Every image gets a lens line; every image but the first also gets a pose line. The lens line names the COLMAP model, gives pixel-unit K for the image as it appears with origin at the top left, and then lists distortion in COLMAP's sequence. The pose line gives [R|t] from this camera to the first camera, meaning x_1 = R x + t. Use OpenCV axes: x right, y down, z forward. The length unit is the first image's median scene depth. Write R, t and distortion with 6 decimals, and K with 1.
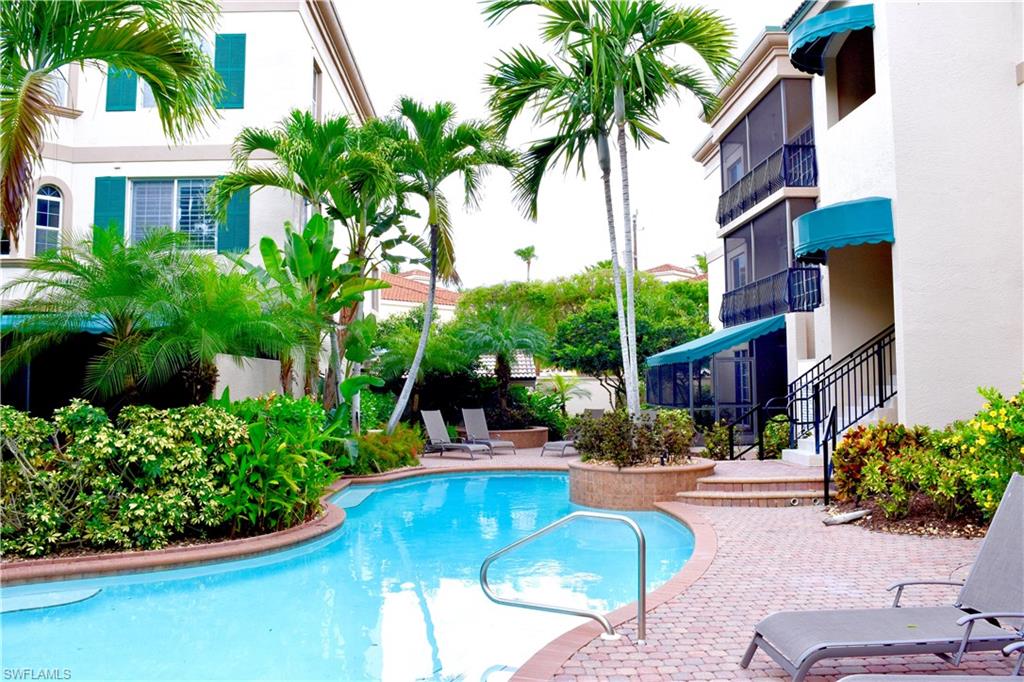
lens RADIAL K [[804.6, 0, 511.9], [0, 804.6, 339.0], [0, 0, 1]] dist [0.004074, -0.000620]
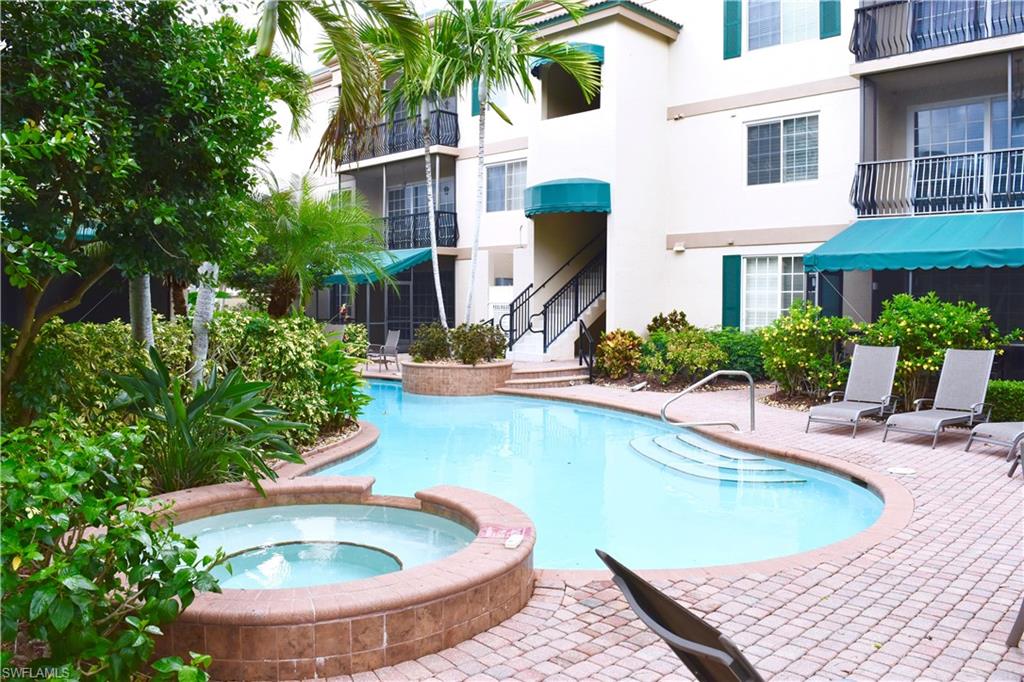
lens RADIAL K [[804.6, 0, 509.5], [0, 804.6, 341.6], [0, 0, 1]] dist [0.004074, -0.000620]
pose [[0.720706, -0.010643, 0.693160, -0.723961], [-0.059151, 0.995292, 0.076784, 0.017384], [-0.690713, -0.096340, 0.716683, 0.015992]]
